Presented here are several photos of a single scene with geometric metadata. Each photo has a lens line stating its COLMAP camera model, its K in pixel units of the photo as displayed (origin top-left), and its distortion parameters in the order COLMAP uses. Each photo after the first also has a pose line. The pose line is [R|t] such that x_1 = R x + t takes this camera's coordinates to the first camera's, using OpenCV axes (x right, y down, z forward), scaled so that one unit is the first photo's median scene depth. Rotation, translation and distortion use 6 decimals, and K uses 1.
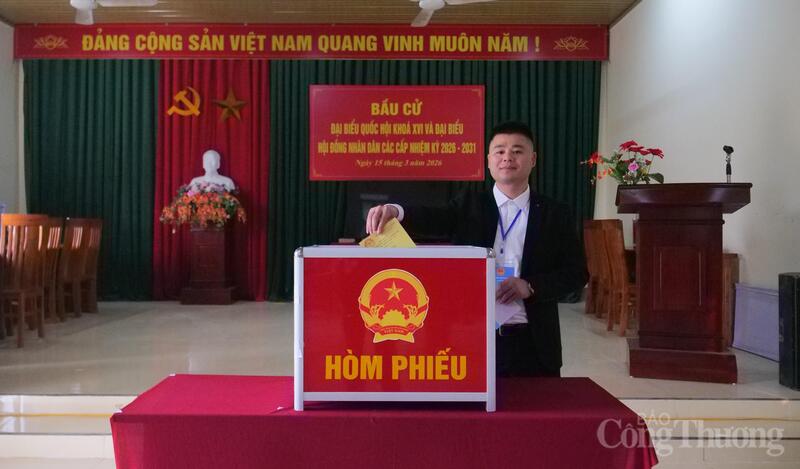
lens RADIAL K [[695.0, 0, 382.7], [0, 695.0, 218.8], [0, 0, 1]] dist [-0.000543, -0.002408]
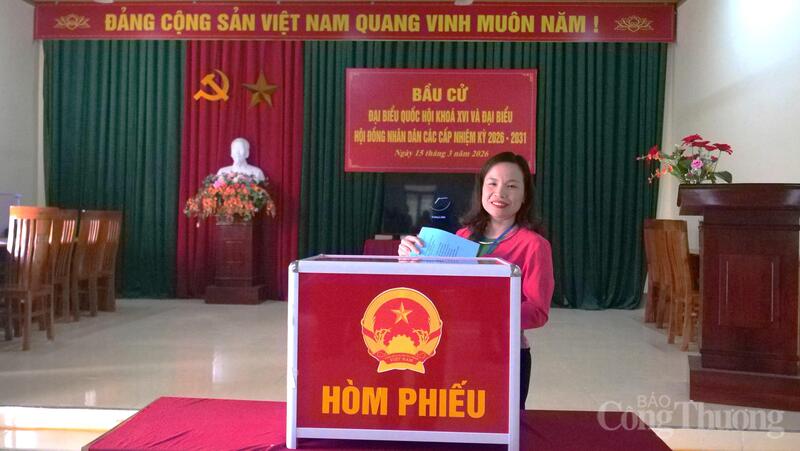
lens RADIAL K [[738.0, 0, 400.0], [0, 738.0, 211.0], [0, 0, 1]] dist [0.000682, 0.009173]
pose [[0.998818, 0.012800, -0.046901, 0.014865], [-0.012661, 0.999915, 0.003267, -0.007038], [0.046939, -0.002669, 0.998894, 0.022972]]
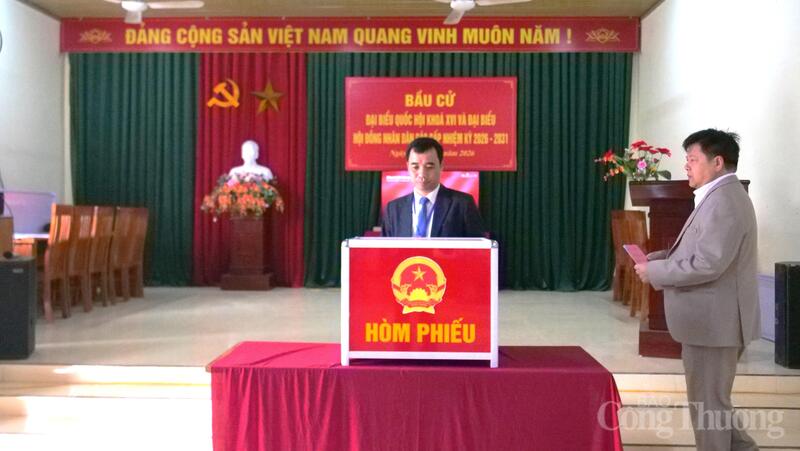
lens RADIAL K [[750.7, 0, 398.2], [0, 750.7, 207.1], [0, 0, 1]] dist [0.005898, -0.007099]
pose [[0.999597, 0.002719, -0.028255, 0.004482], [-0.002555, 0.999980, 0.005822, -0.007463], [0.028270, -0.005747, 0.999584, -0.106573]]
